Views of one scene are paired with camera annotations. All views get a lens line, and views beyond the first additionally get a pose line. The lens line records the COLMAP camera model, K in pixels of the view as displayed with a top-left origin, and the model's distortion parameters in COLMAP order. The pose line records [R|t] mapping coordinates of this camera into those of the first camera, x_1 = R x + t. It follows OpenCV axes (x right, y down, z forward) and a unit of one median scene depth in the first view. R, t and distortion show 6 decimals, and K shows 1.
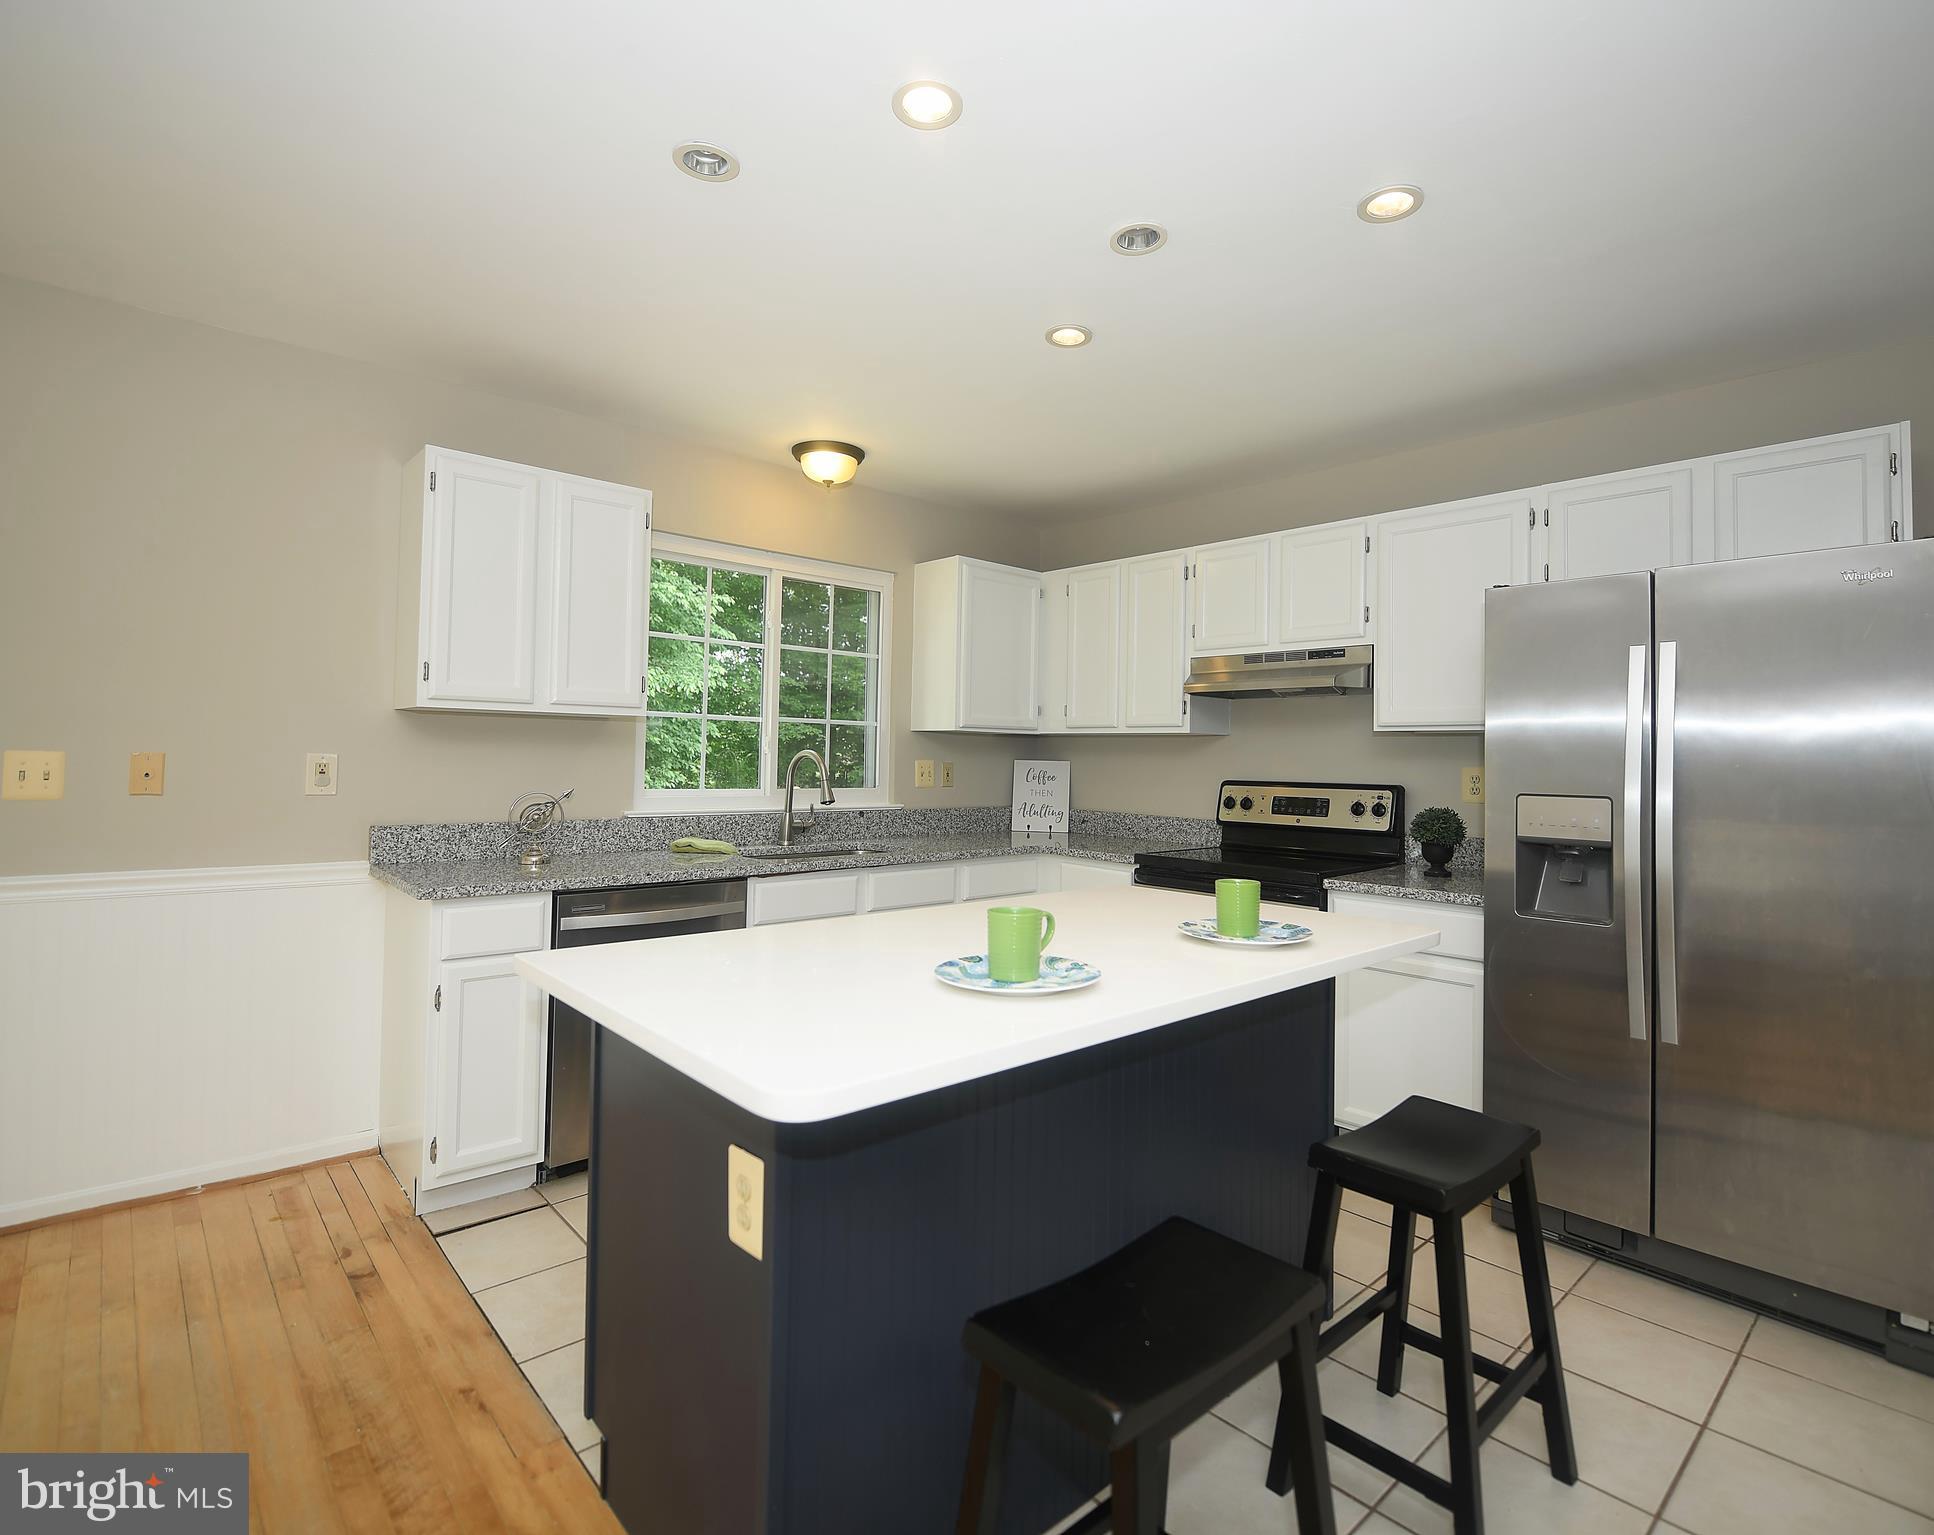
lens RADIAL K [[962.3, 0, 982.2], [0, 962.3, 735.3], [0, 0, 1]] dist [-0.010785, -0.004545]
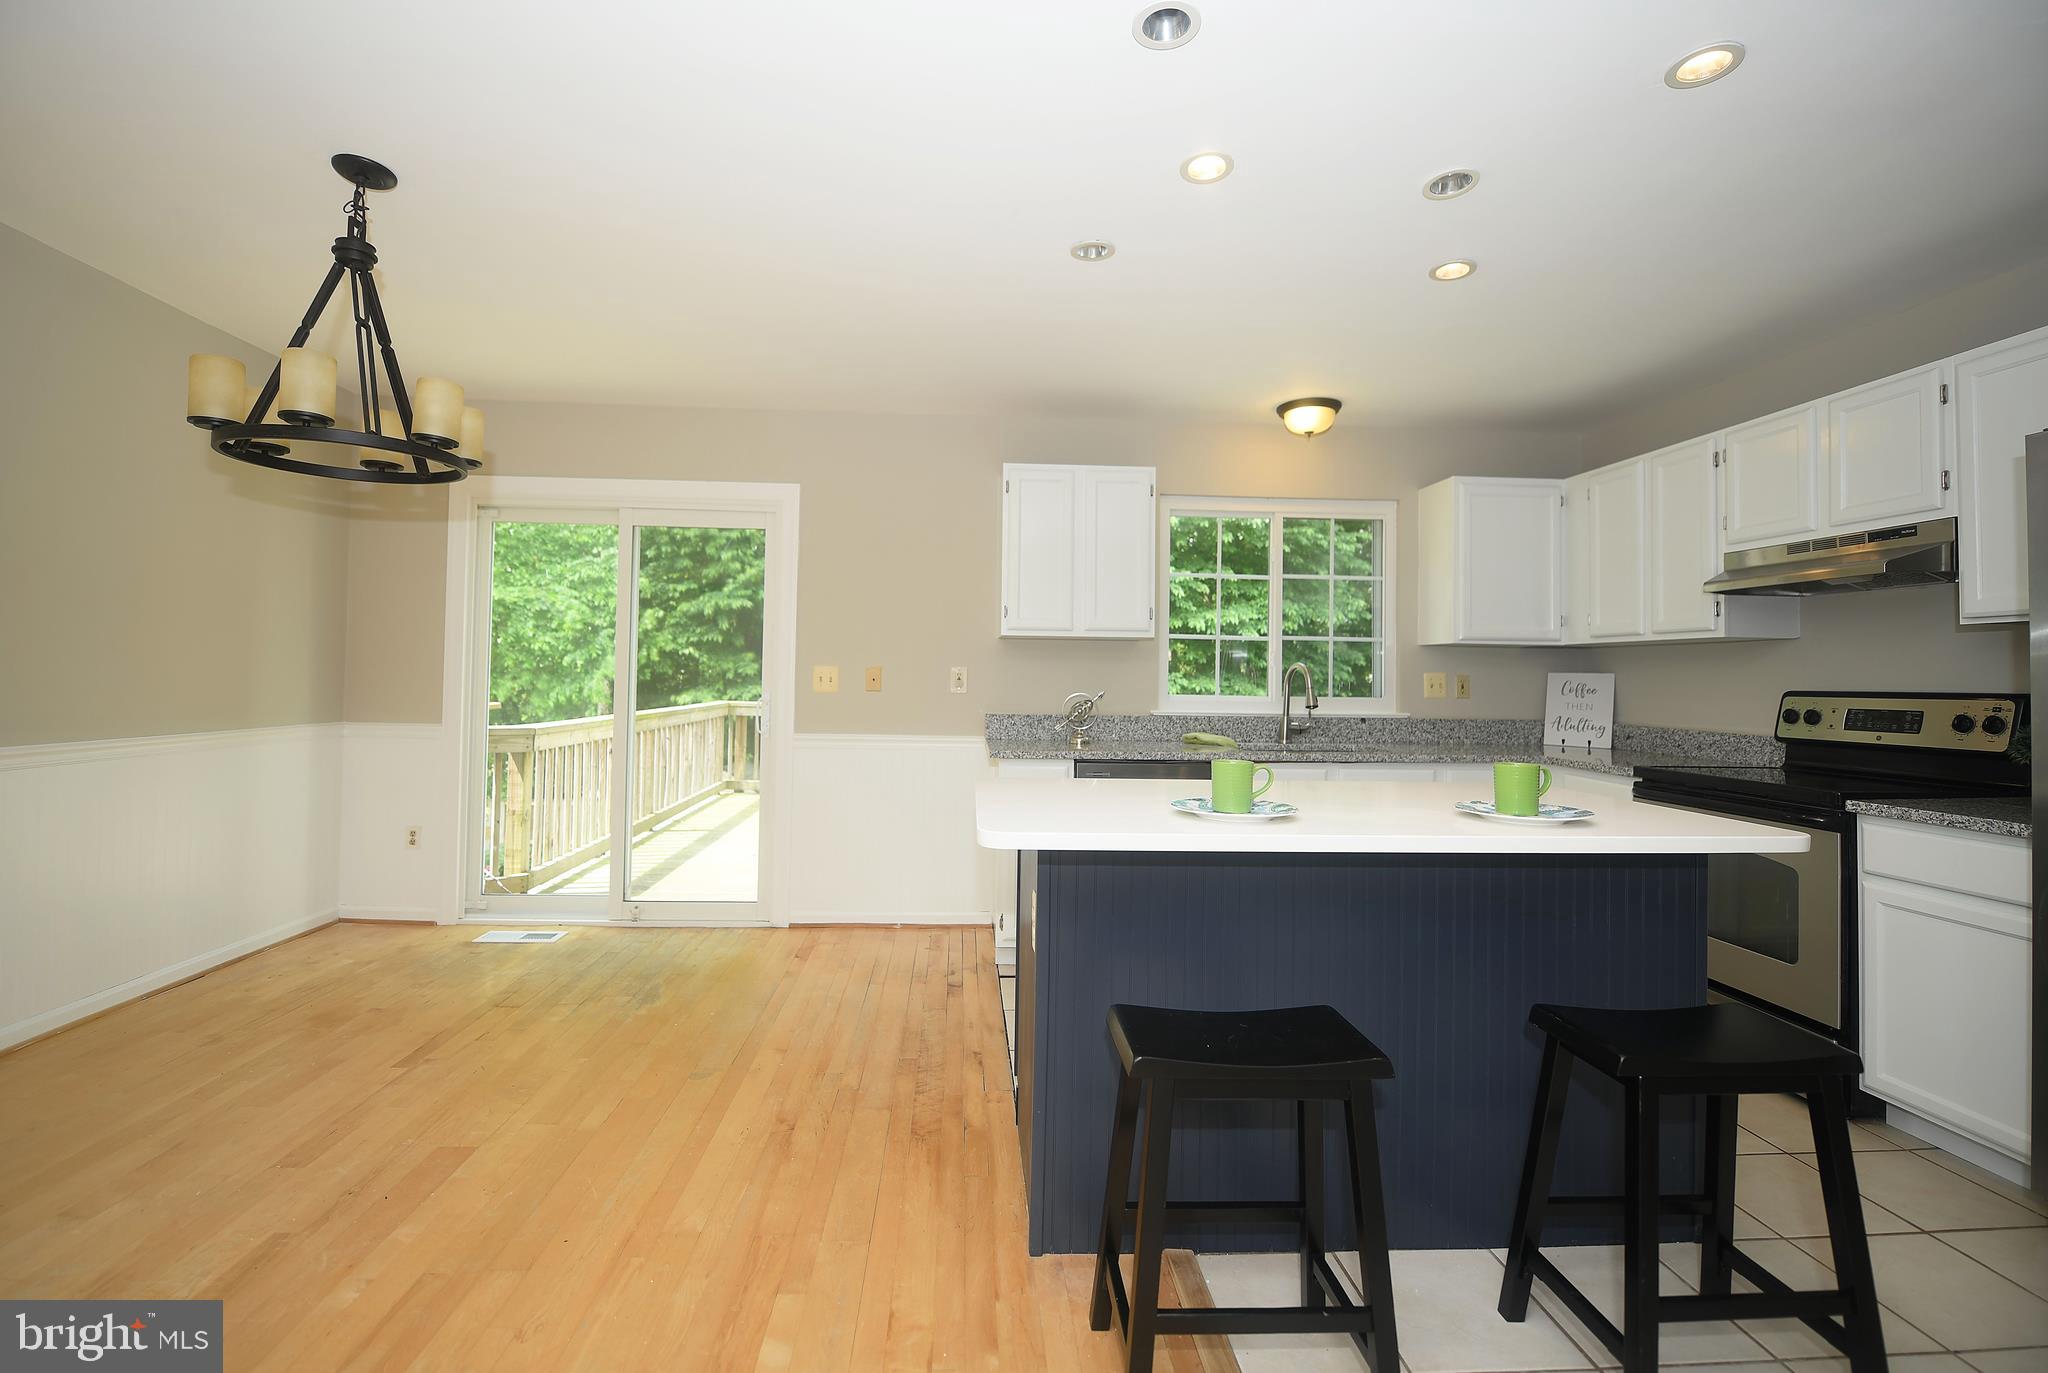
lens RADIAL K [[879.9, 0, 996.3], [0, 879.9, 655.8], [0, 0, 1]] dist [-0.013363, -0.003000]
pose [[0.765510, -0.022271, -0.643039, 0.251146], [0.014149, 0.999742, -0.017782, 0.022982], [0.643269, 0.004514, 0.765627, -0.066906]]
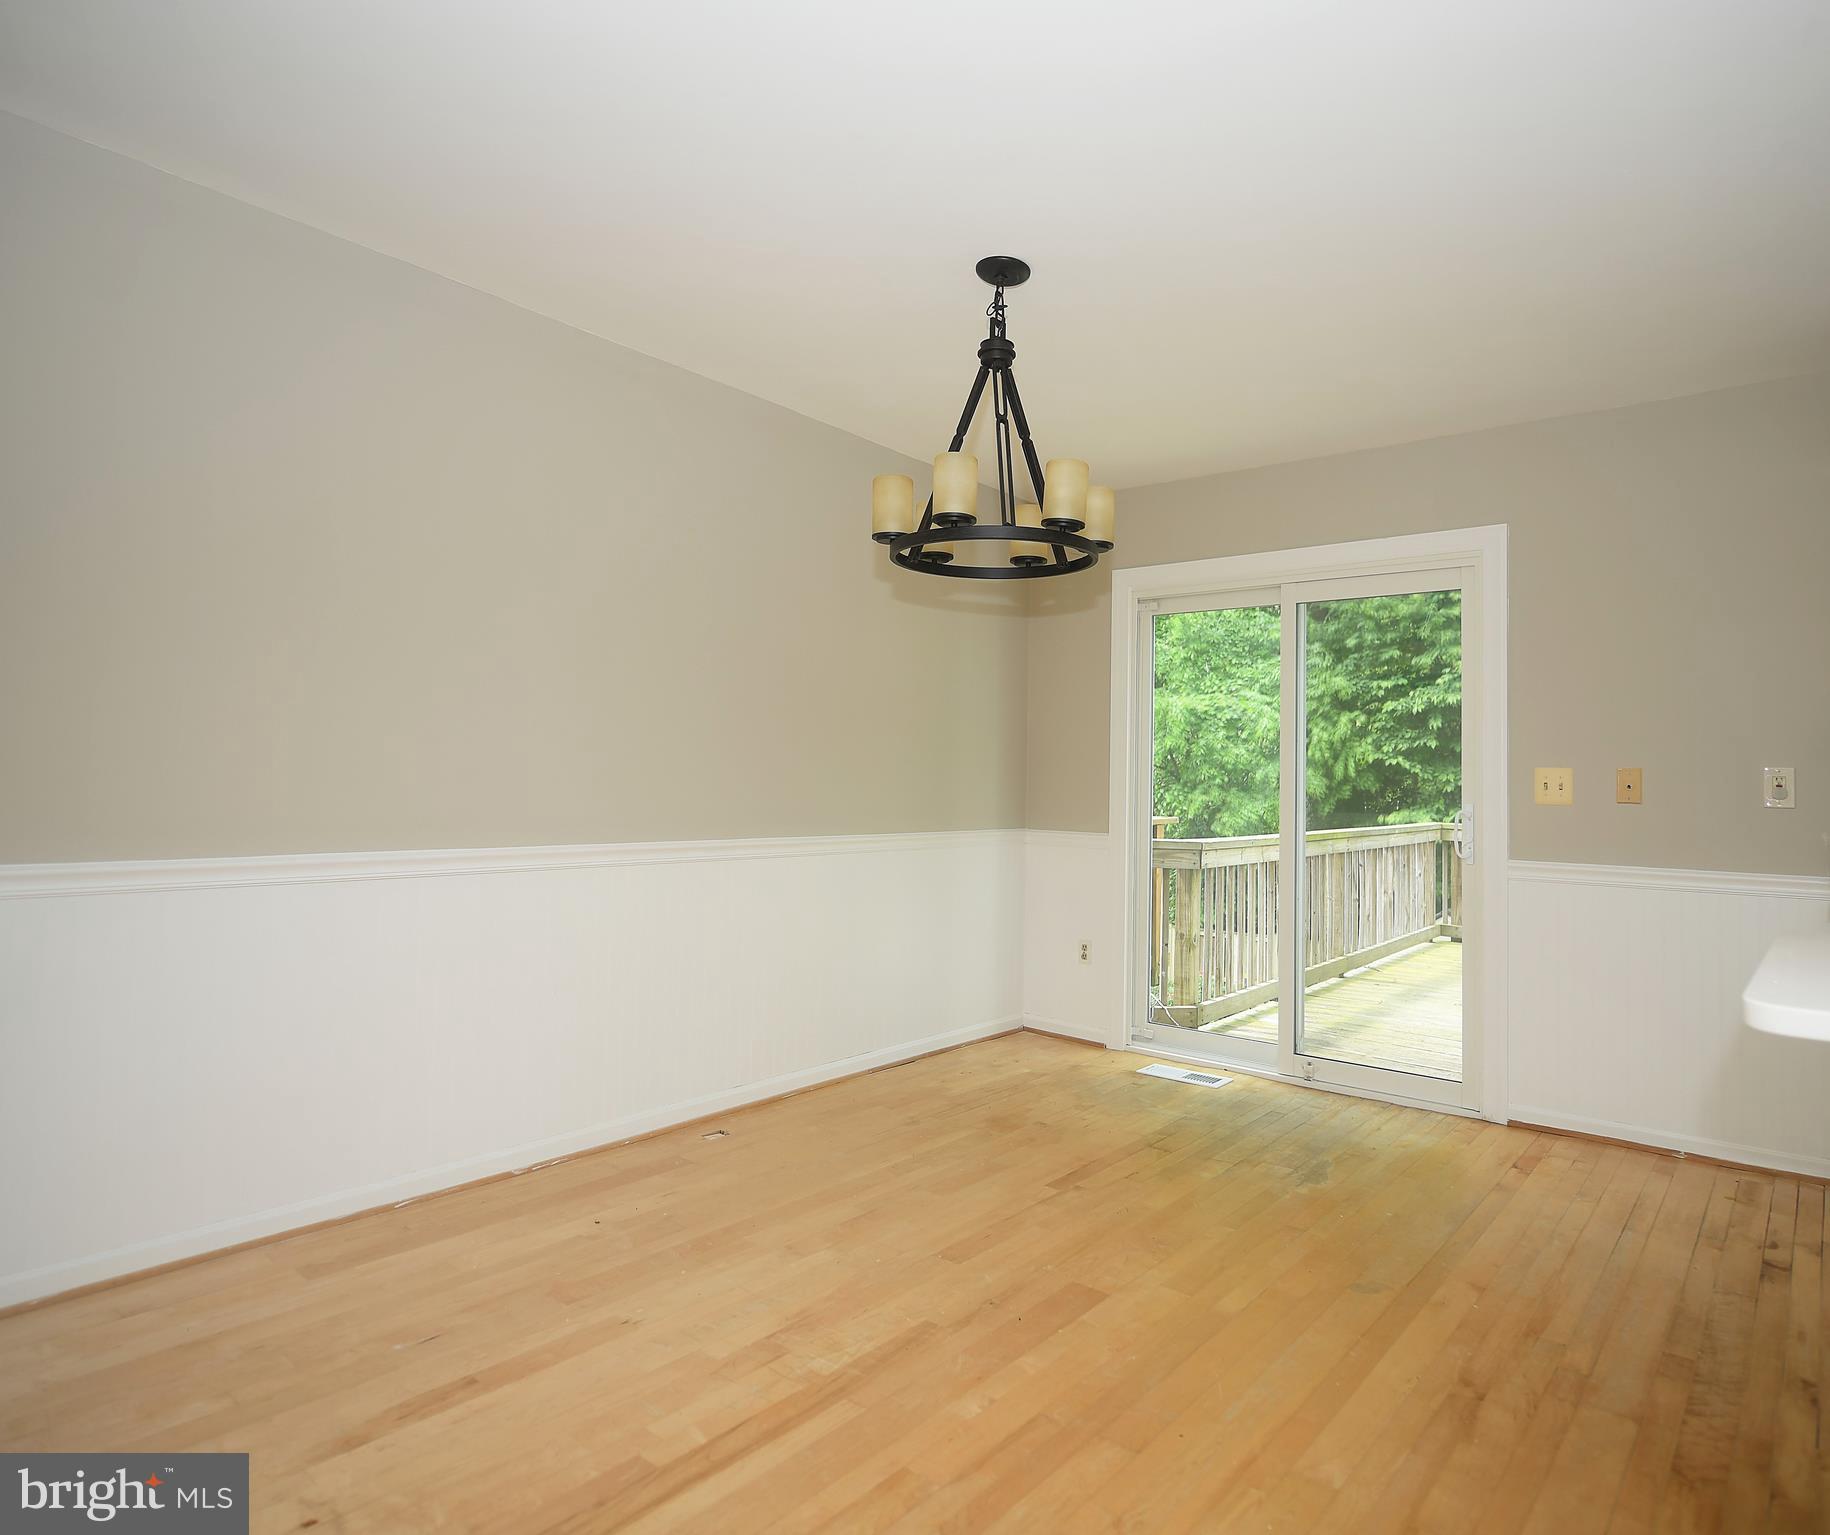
lens RADIAL K [[1078.0, 0, 1001.2], [0, 1078.0, 725.8], [0, 0, 1]] dist [-0.006676, -0.003799]
pose [[0.173663, -0.067628, -0.982480, 0.252446], [0.007260, 0.997700, -0.067392, 0.038573], [0.984778, 0.004571, 0.173754, -0.017320]]
